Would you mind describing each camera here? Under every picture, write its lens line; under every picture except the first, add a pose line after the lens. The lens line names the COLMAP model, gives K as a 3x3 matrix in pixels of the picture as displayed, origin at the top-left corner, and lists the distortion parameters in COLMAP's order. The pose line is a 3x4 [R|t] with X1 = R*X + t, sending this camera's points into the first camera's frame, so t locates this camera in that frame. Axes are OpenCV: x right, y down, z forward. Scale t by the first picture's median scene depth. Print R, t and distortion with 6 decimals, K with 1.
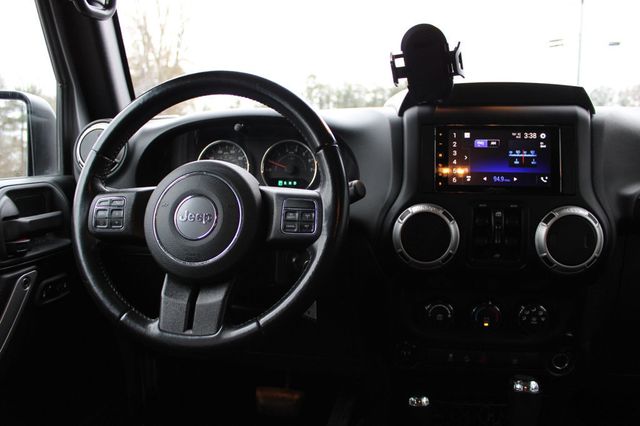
lens RADIAL K [[488.7, 0, 322.2], [0, 488.7, 218.8], [0, 0, 1]] dist [-0.111191, 0.063527]
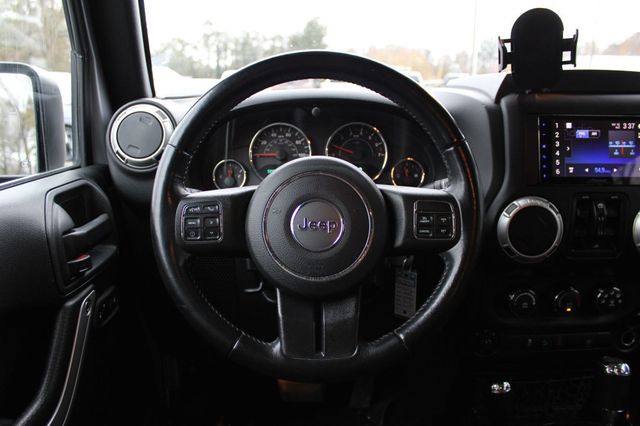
lens RADIAL K [[488.7, 0, 317.8], [0, 488.7, 211.3], [0, 0, 1]] dist [-0.111191, 0.063527]
pose [[0.984950, -0.038685, 0.168452, -0.371971], [0.024654, 0.996110, 0.084603, -0.093400], [-0.171069, -0.079177, 0.982072, 0.126864]]
